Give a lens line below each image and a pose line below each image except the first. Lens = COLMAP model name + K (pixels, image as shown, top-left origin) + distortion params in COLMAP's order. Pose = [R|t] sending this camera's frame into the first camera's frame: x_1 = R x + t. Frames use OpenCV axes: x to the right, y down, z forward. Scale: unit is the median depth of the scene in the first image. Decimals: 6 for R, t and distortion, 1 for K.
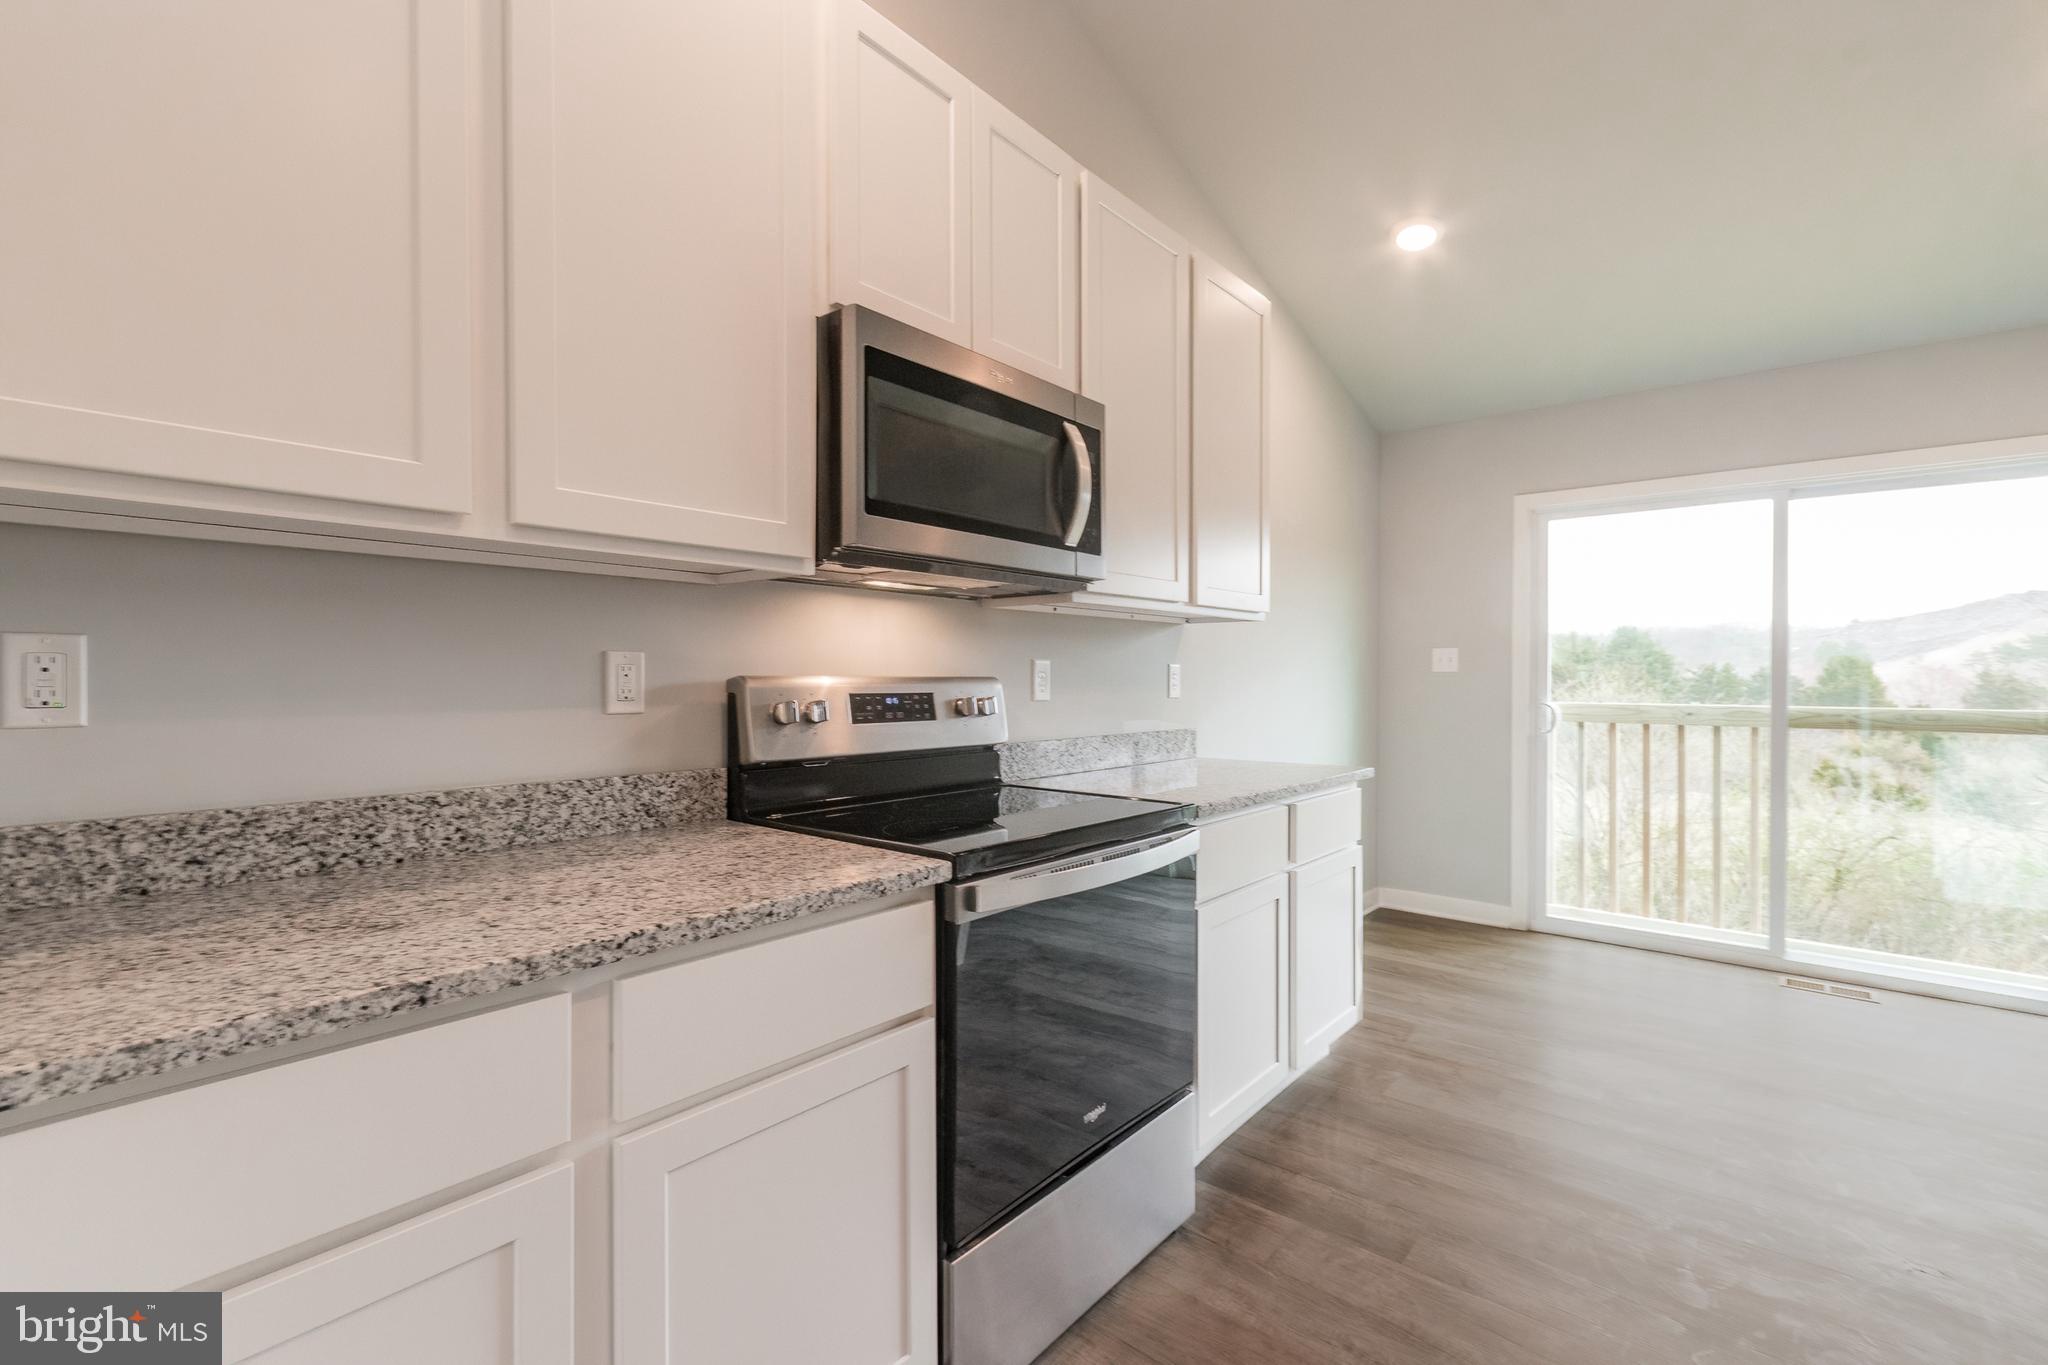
lens RADIAL K [[899.8, 0, 1013.9], [0, 899.8, 669.0], [0, 0, 1]] dist [0.003176, 0.000869]
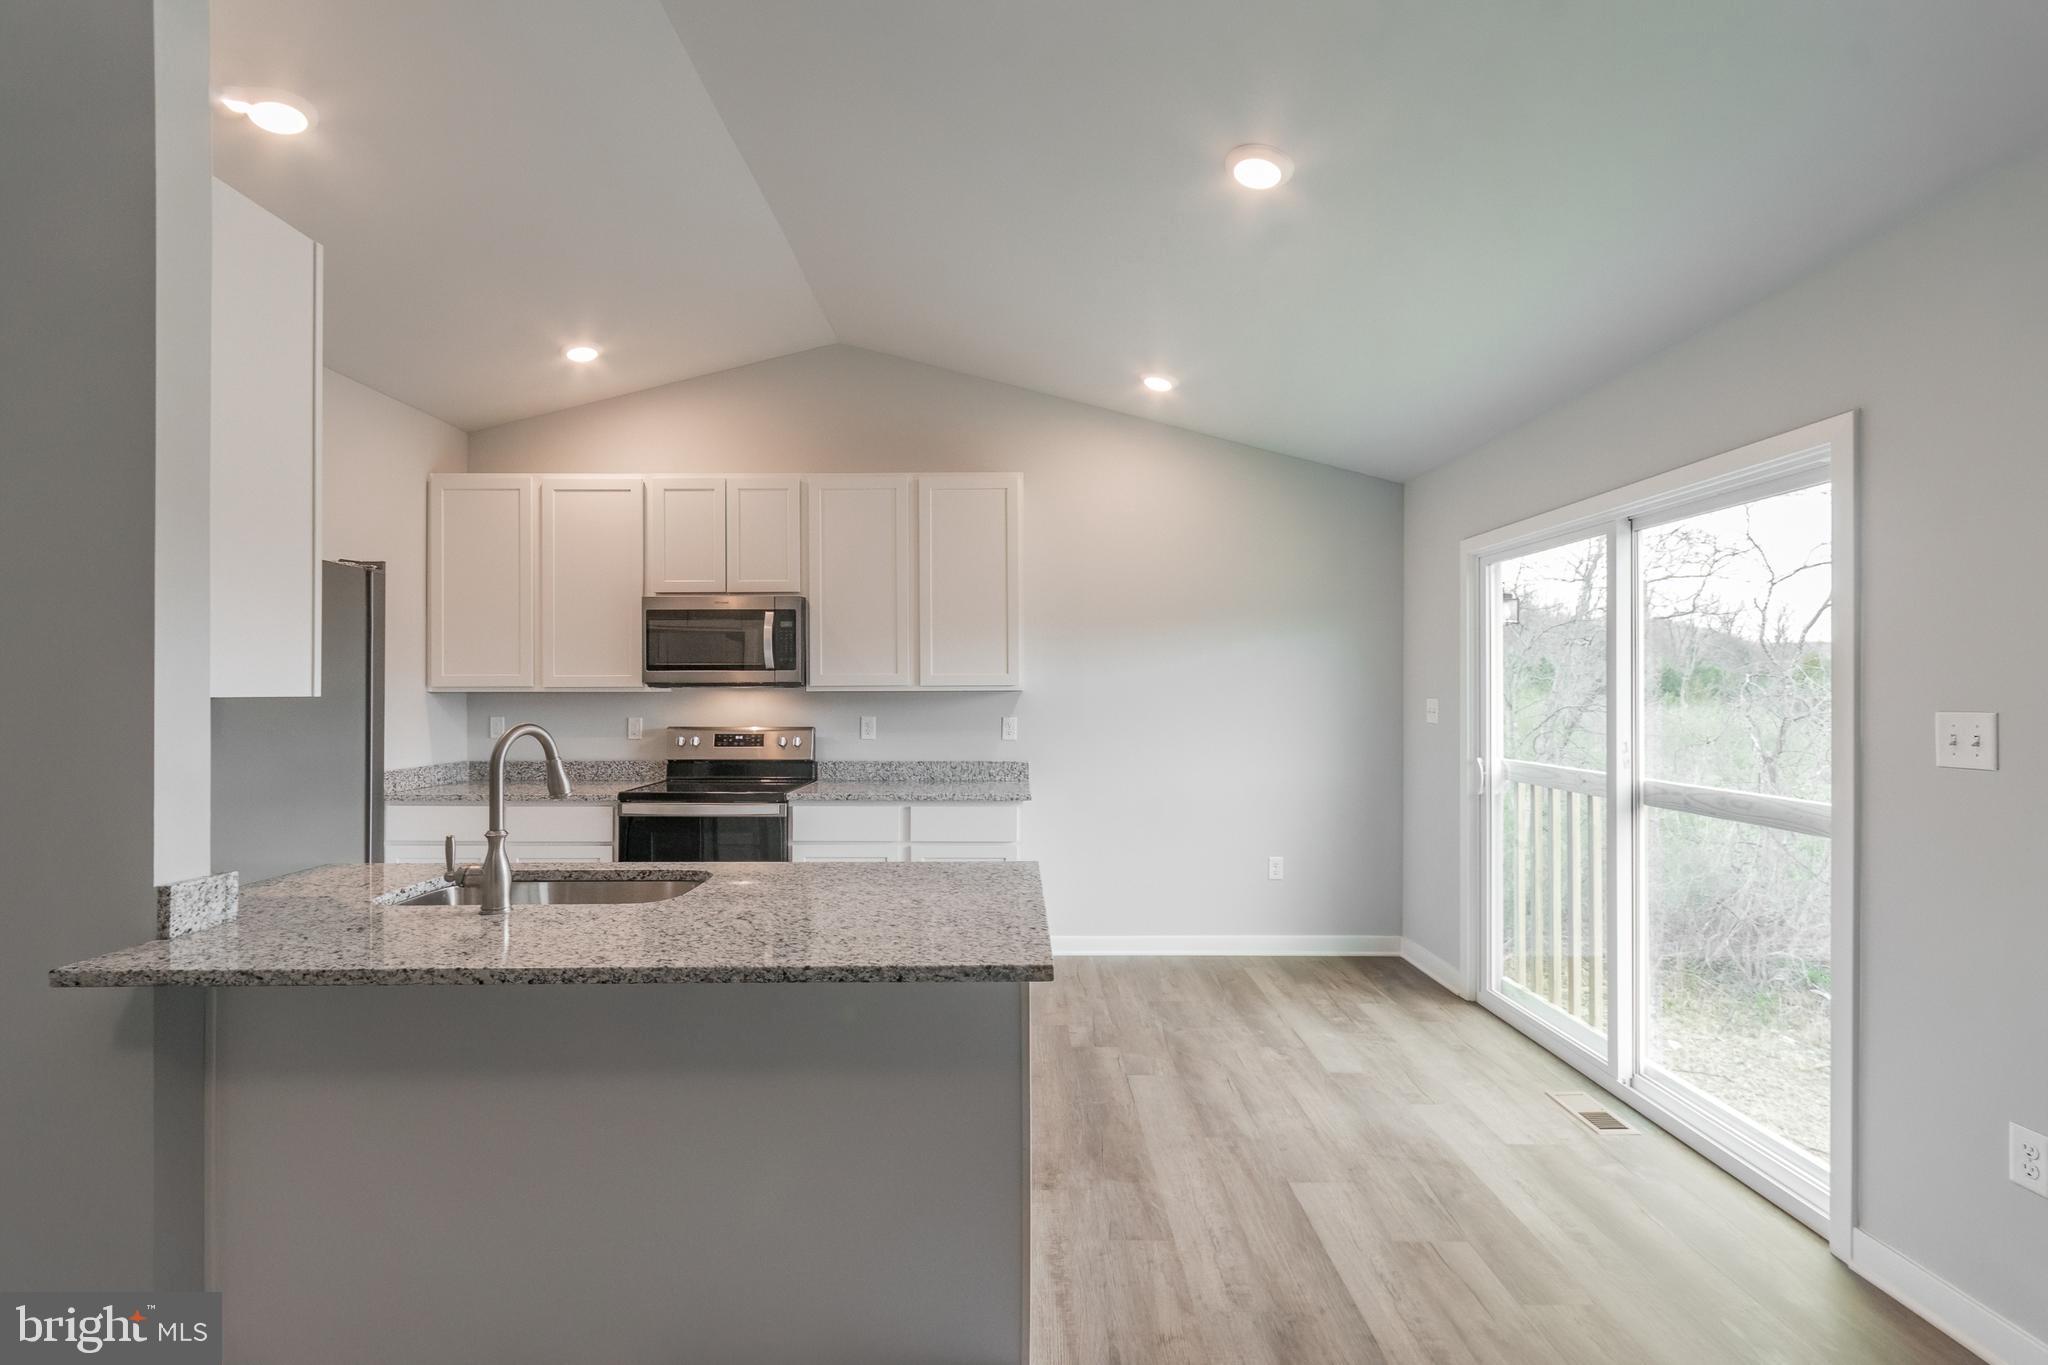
lens RADIAL K [[899.8, 0, 1041.1], [0, 899.8, 681.8], [0, 0, 1]] dist [0.003176, 0.000869]
pose [[0.655214, -0.018949, -0.755206, 1.731561], [0.004619, 0.999767, -0.021077, -0.044576], [0.755430, 0.010321, 0.655148, 0.070299]]
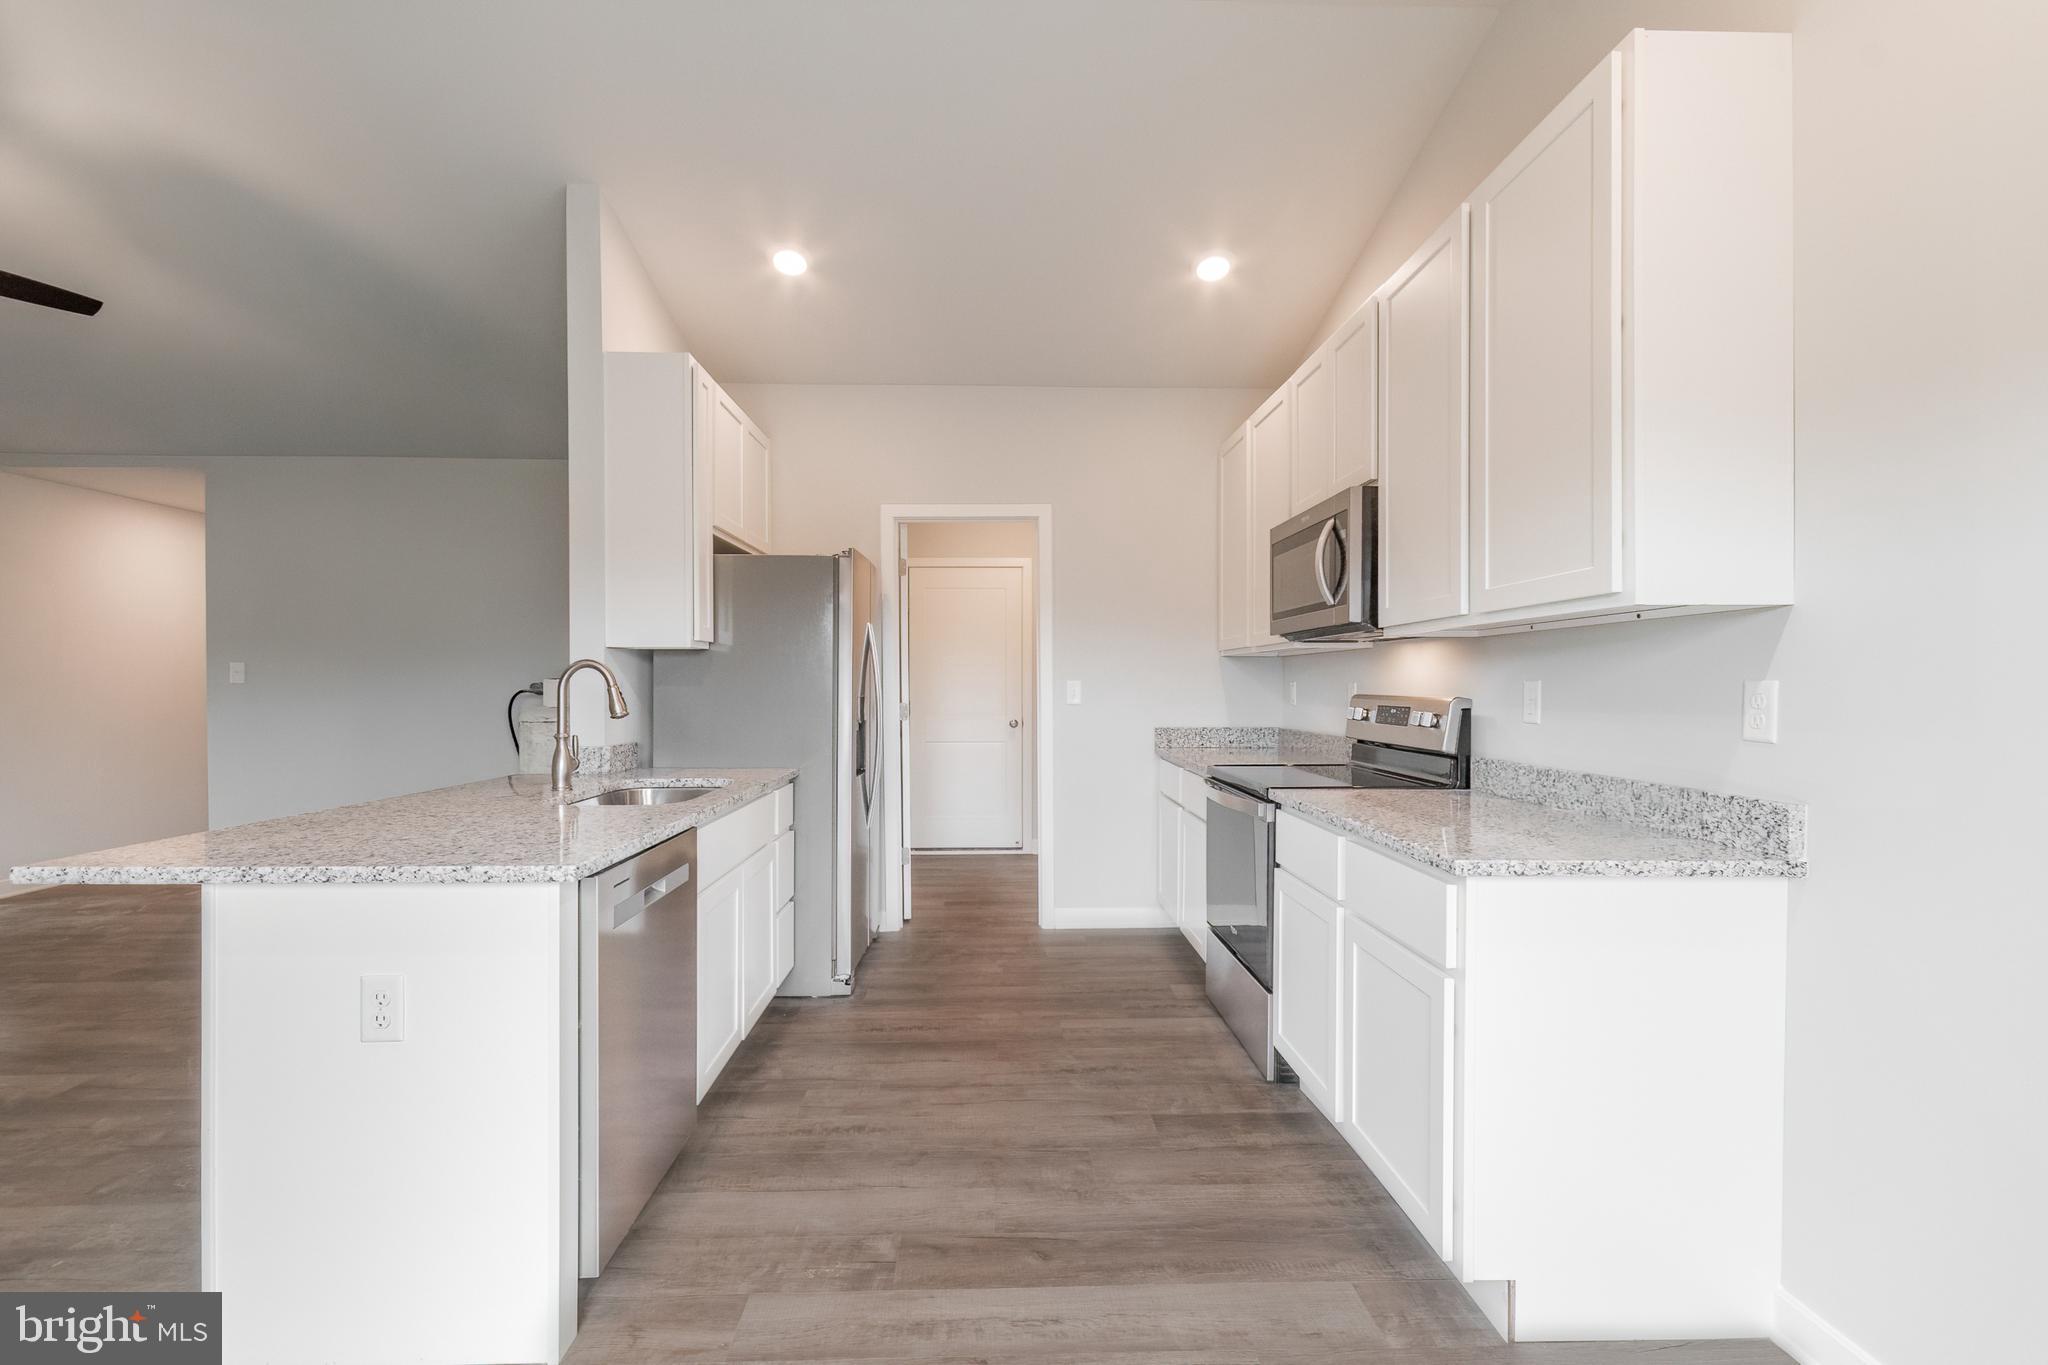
lens RADIAL K [[899.8, 0, 1027.3], [0, 899.8, 683.9], [0, 0, 1]] dist [0.003176, 0.000869]
pose [[-0.731209, -0.016978, -0.681943, 1.142475], [-0.016290, 0.999840, -0.007425, 0.008803], [0.681959, 0.005680, -0.731368, 1.410160]]
